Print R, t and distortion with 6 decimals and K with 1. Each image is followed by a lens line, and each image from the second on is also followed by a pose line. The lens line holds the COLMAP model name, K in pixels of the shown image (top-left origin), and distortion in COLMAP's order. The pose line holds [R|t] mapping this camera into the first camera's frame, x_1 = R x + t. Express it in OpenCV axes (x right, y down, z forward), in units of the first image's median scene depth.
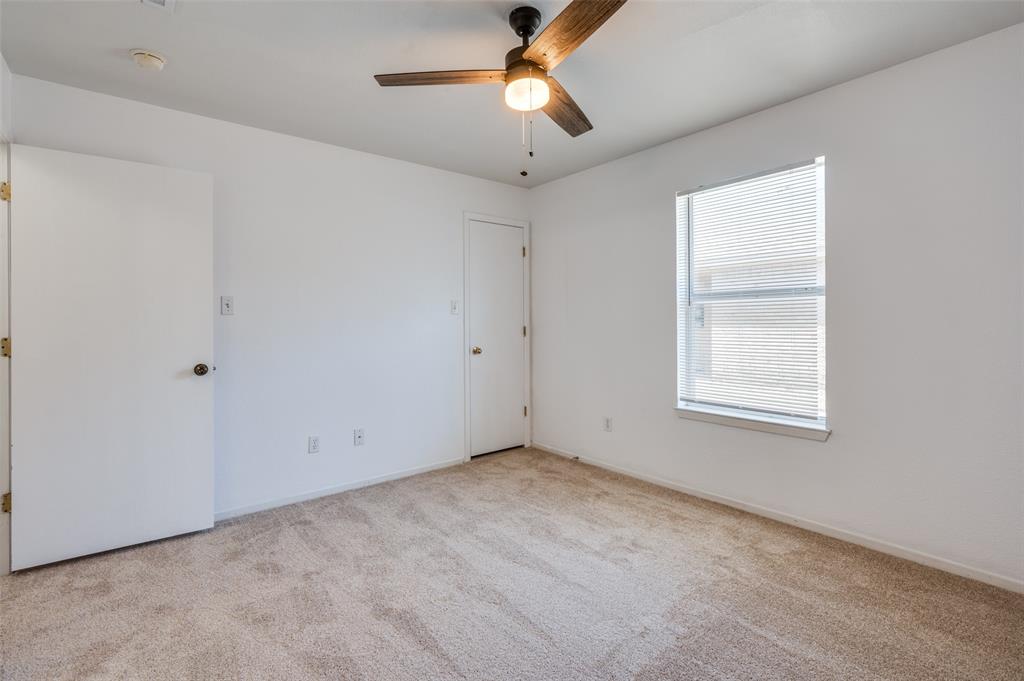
lens RADIAL K [[492.1, 0, 508.6], [0, 492.1, 318.2], [0, 0, 1]] dist [0.000029, 0.000015]
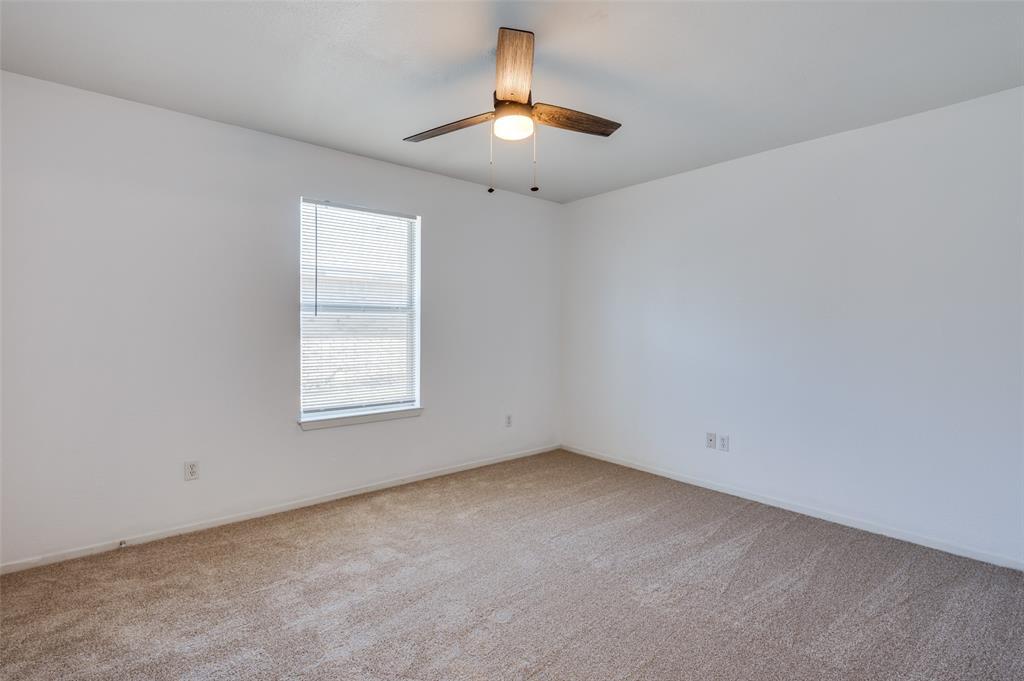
lens RADIAL K [[505.7, 0, 516.8], [0, 505.7, 334.8], [0, 0, 1]] dist [-0.002212, 0.000015]
pose [[-0.071242, -0.003073, 0.997454, -0.730241], [-0.008565, 0.999960, 0.002469, 0.007076], [-0.997422, -0.008367, -0.071266, 0.707993]]
